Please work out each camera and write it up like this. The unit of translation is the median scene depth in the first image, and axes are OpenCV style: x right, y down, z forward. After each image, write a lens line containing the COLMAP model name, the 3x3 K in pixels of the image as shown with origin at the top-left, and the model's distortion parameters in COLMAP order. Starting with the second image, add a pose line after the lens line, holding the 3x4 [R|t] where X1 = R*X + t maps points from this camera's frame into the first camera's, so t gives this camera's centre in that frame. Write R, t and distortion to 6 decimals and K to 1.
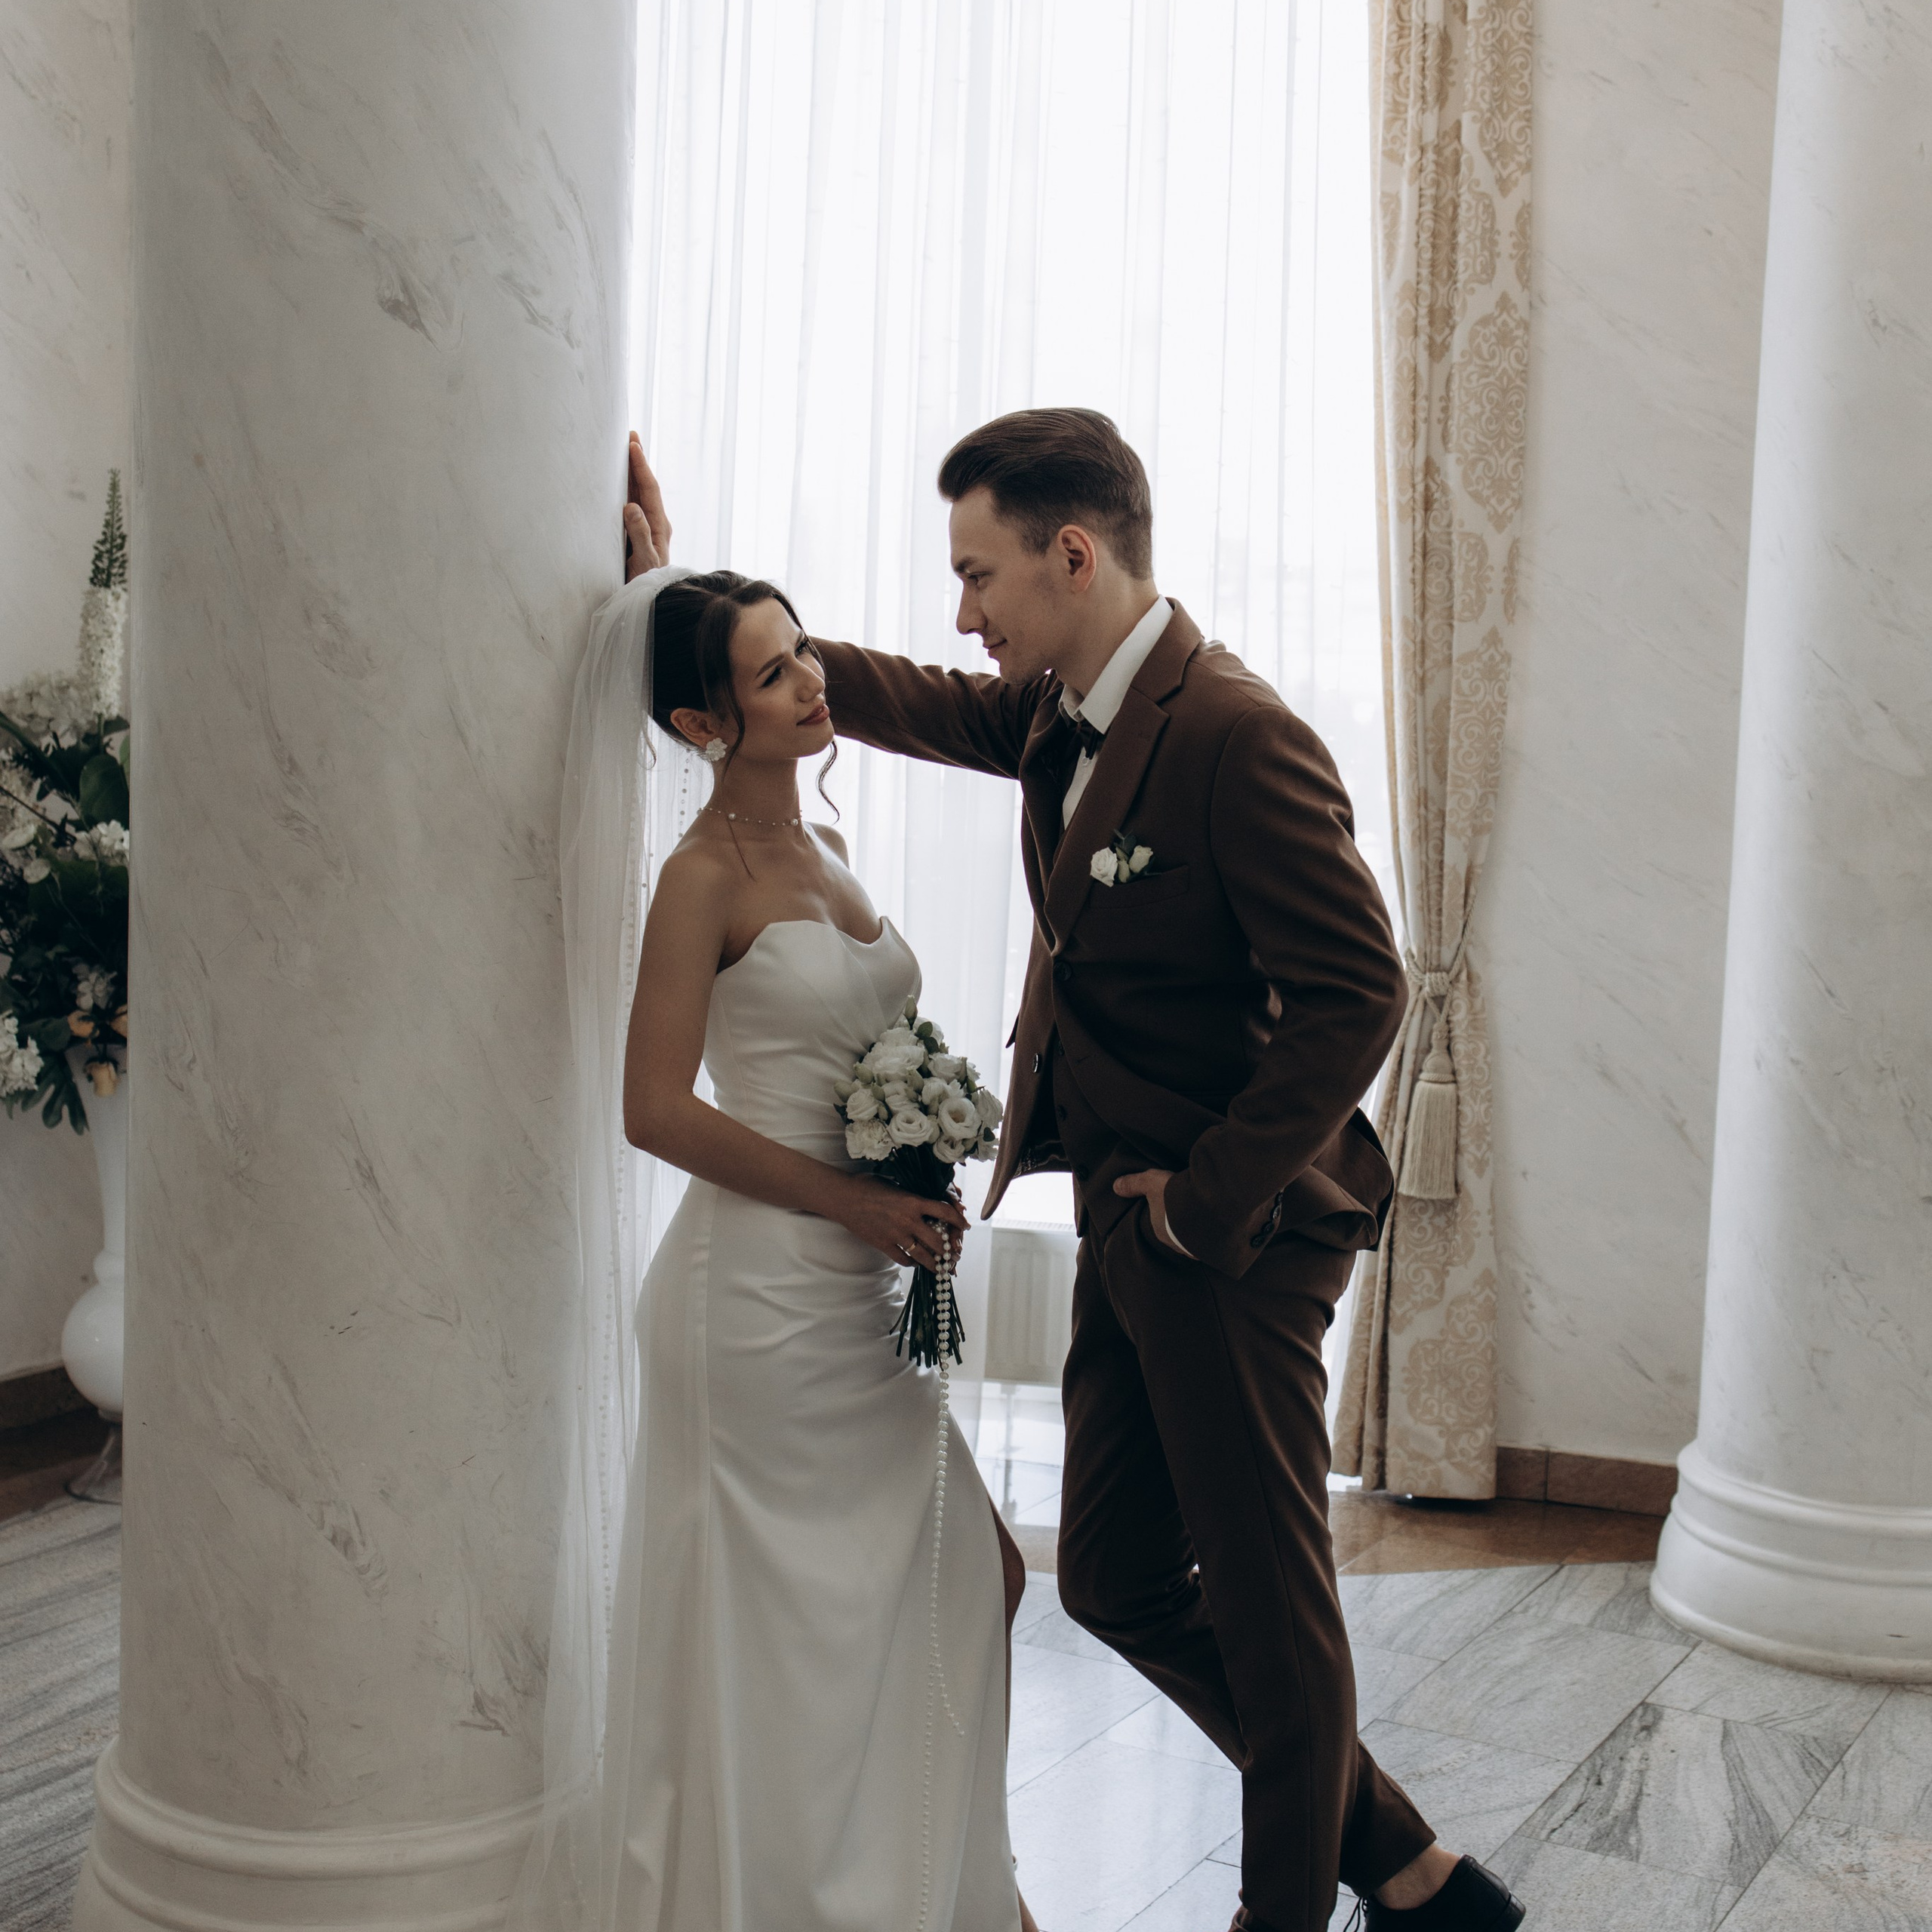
lens RADIAL K [[2830.8, 0, 949.0], [0, 2830.8, 984.3], [0, 0, 1]] dist [-0.018827, 0.000000]
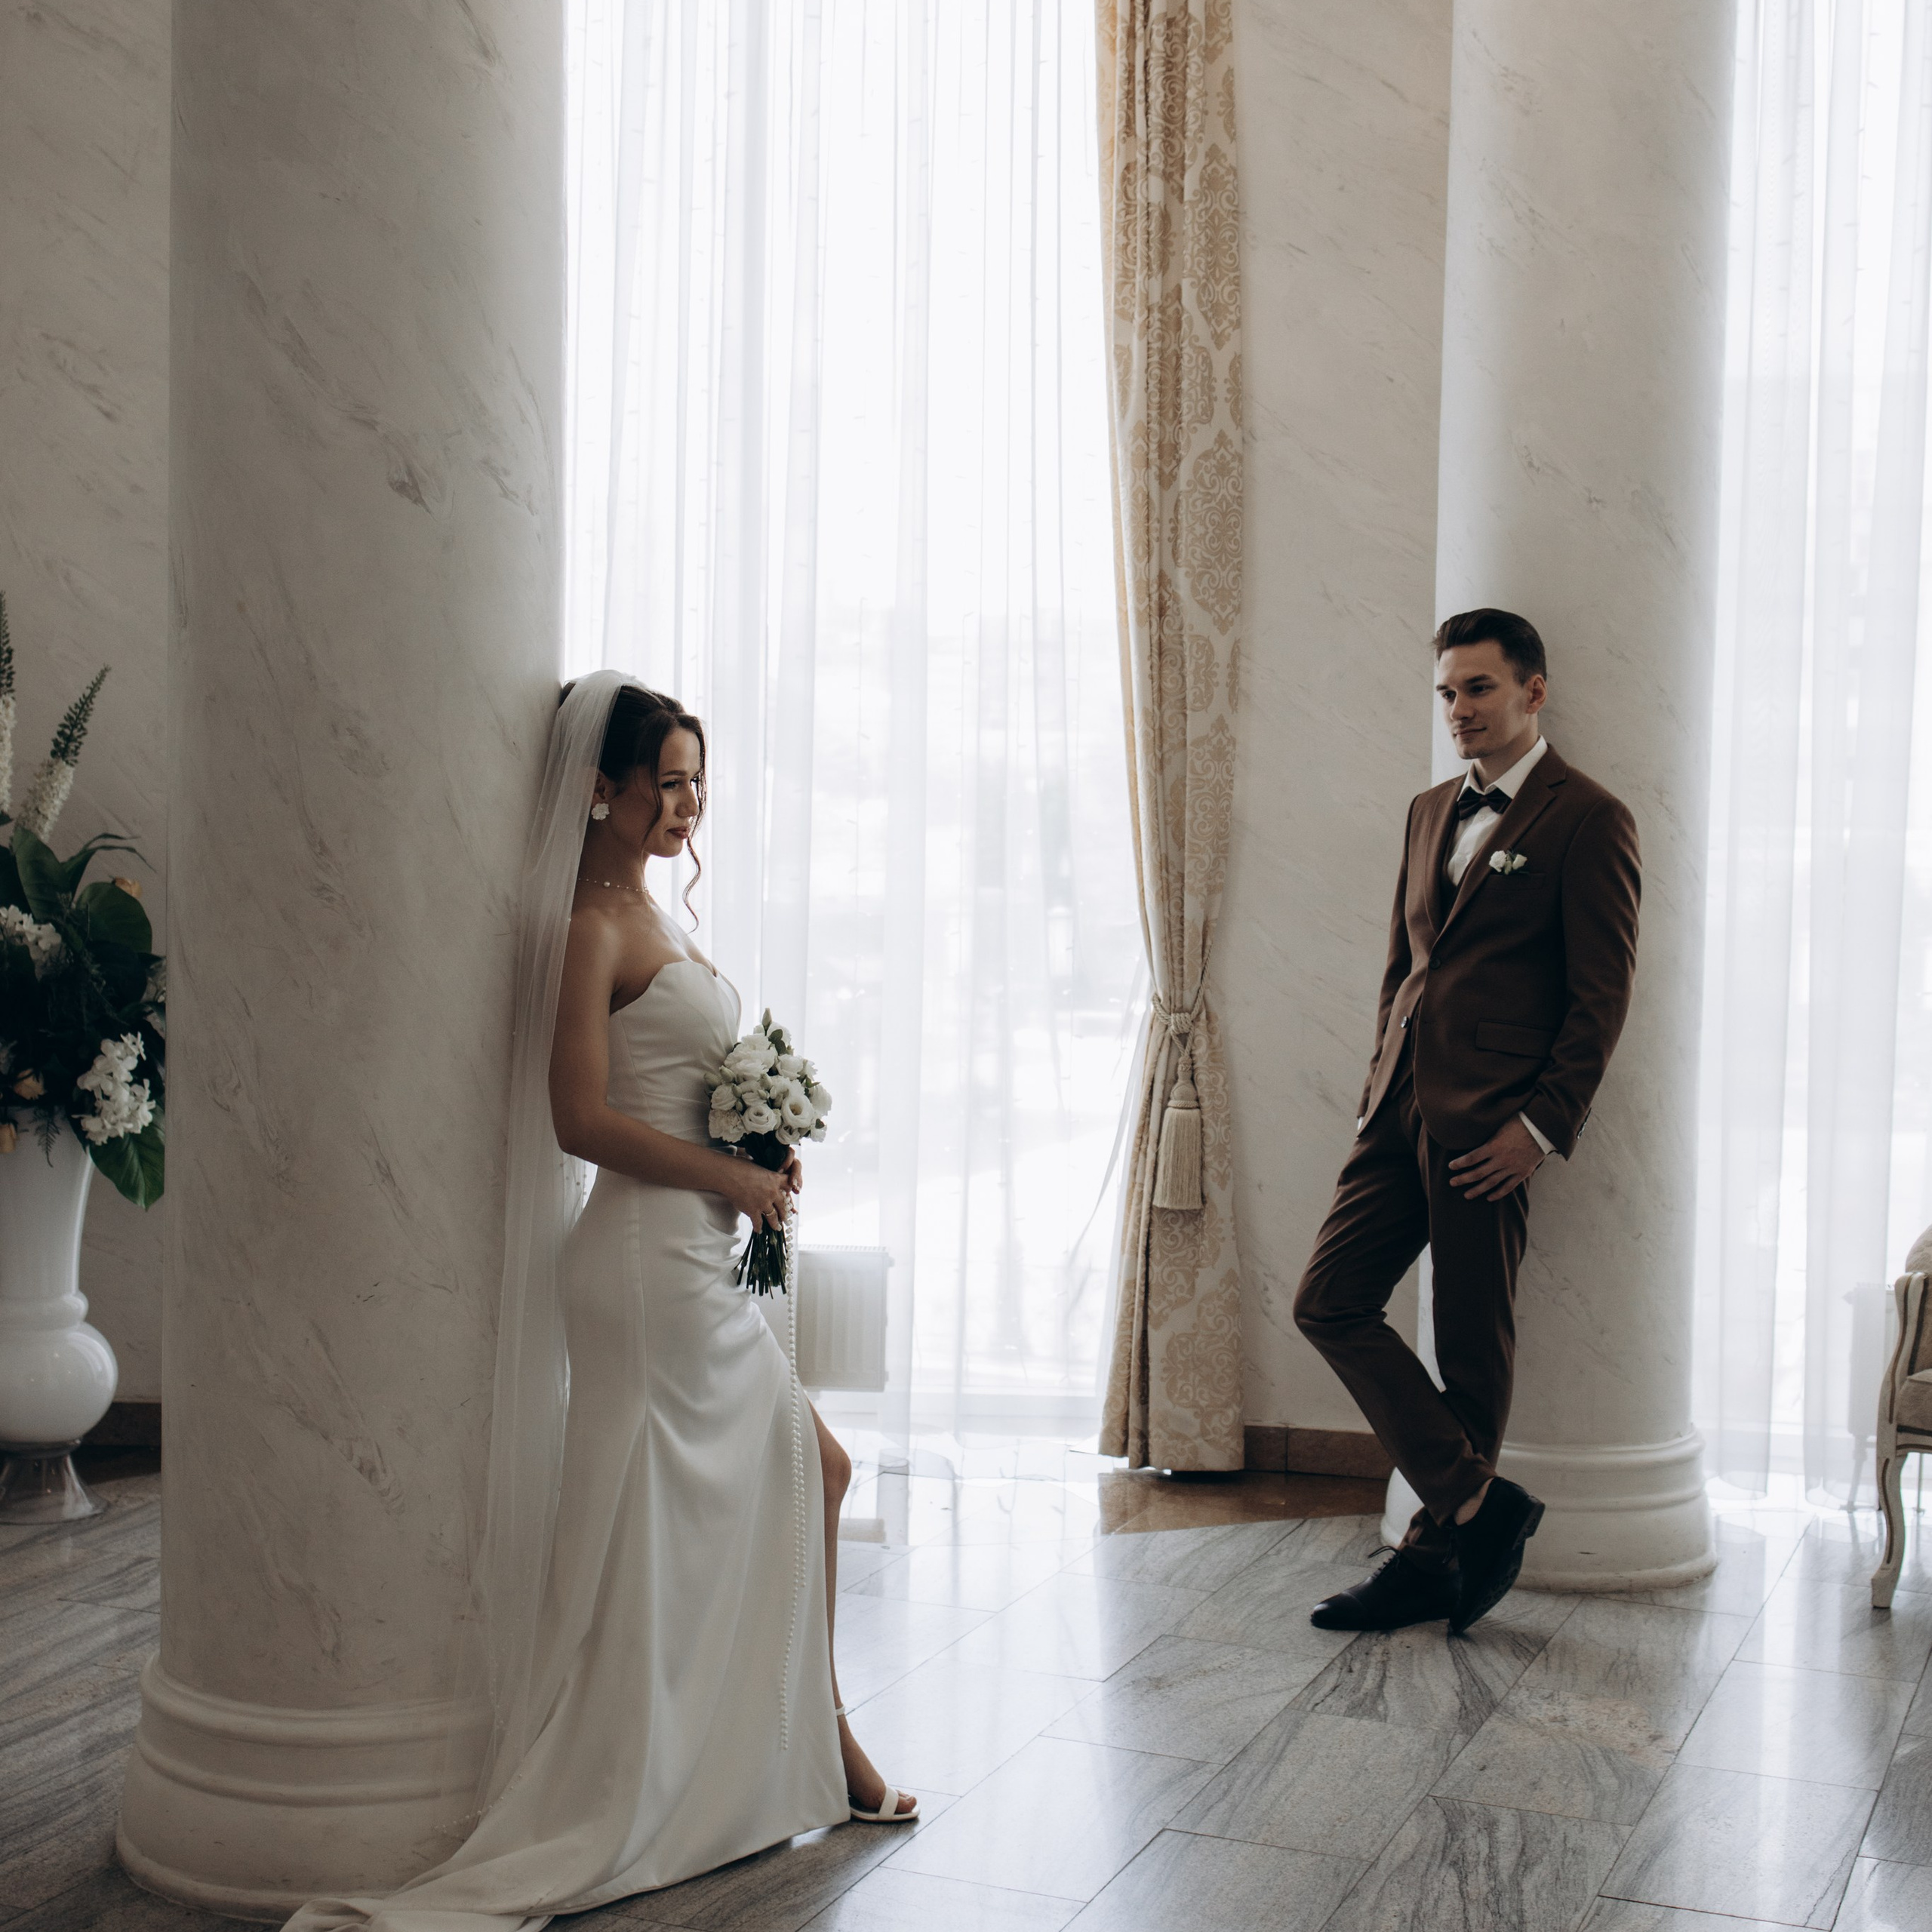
lens RADIAL K [[2830.8, 0, 976.8], [0, 2830.8, 953.2], [0, 0, 1]] dist [-0.018827, 0.000000]
pose [[0.992859, -0.023116, 0.117032, -0.057729], [0.027636, 0.998928, -0.037145, 0.015384], [-0.116048, 0.040114, 0.992433, -0.178184]]
